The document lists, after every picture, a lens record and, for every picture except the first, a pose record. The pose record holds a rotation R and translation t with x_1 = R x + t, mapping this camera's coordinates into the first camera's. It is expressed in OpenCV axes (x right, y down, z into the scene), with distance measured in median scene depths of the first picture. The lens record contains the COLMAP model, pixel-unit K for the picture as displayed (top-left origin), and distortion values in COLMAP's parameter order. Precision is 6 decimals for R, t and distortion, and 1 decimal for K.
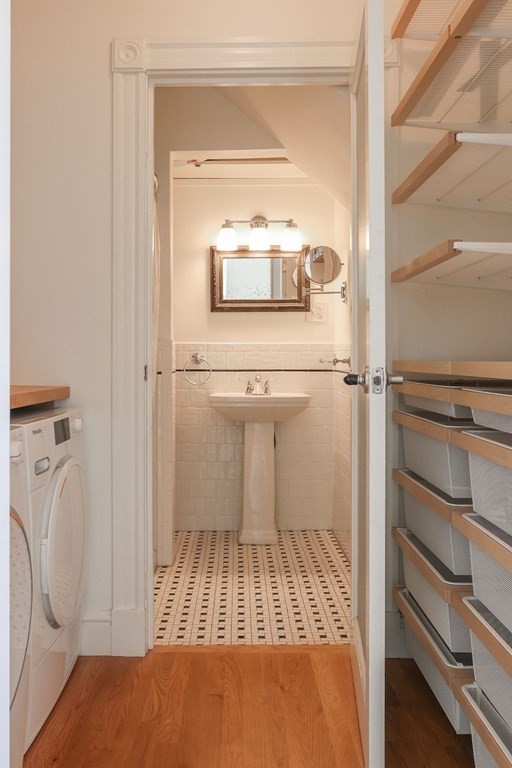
lens RADIAL K [[641.0, 0, 239.8], [0, 641.0, 350.6], [0, 0, 1]] dist [-0.014037, -0.001455]
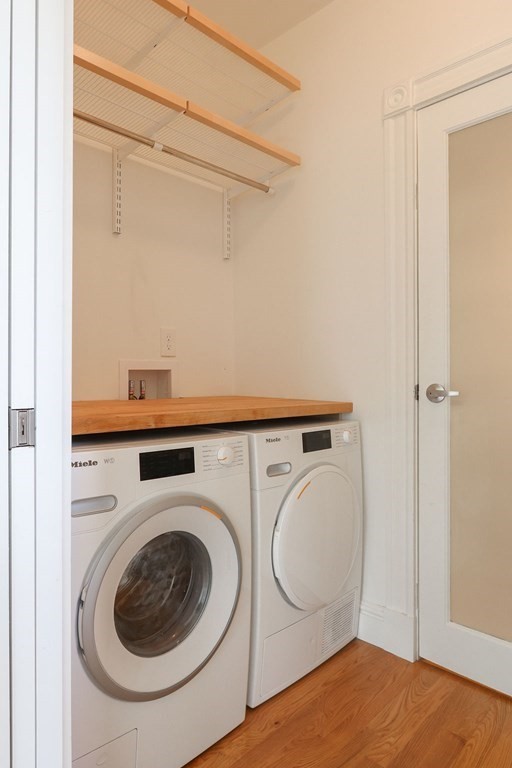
lens RADIAL K [[480.4, 0, 252.3], [0, 480.4, 365.5], [0, 0, 1]] dist [0.000903, -0.003189]
pose [[0.712981, -0.005124, -0.701164, 0.226717], [0.002328, 0.999985, -0.004941, -0.007428], [0.701179, 0.001890, 0.712983, 0.256449]]
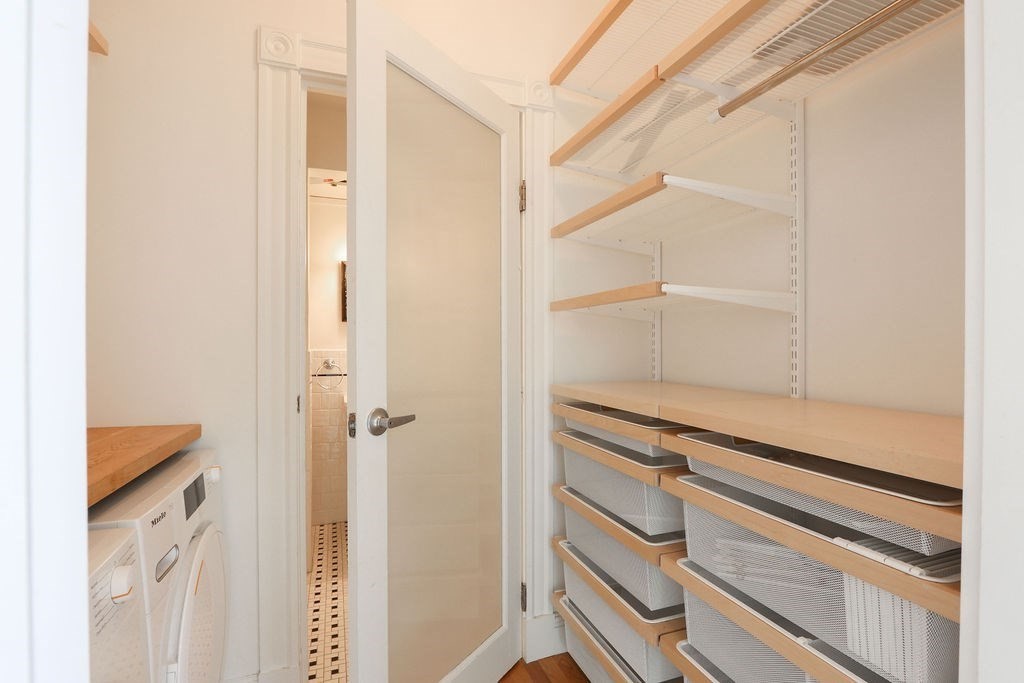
lens RADIAL K [[466.3, 0, 512.0], [0, 466.3, 341.5], [0, 0, 1]] dist [-0.016436, 0.000306]
pose [[0.936548, 0.000301, 0.350539, -0.097952], [-0.003188, 0.999966, 0.007658, -0.062200], [-0.350525, -0.008290, 0.936517, 0.291851]]
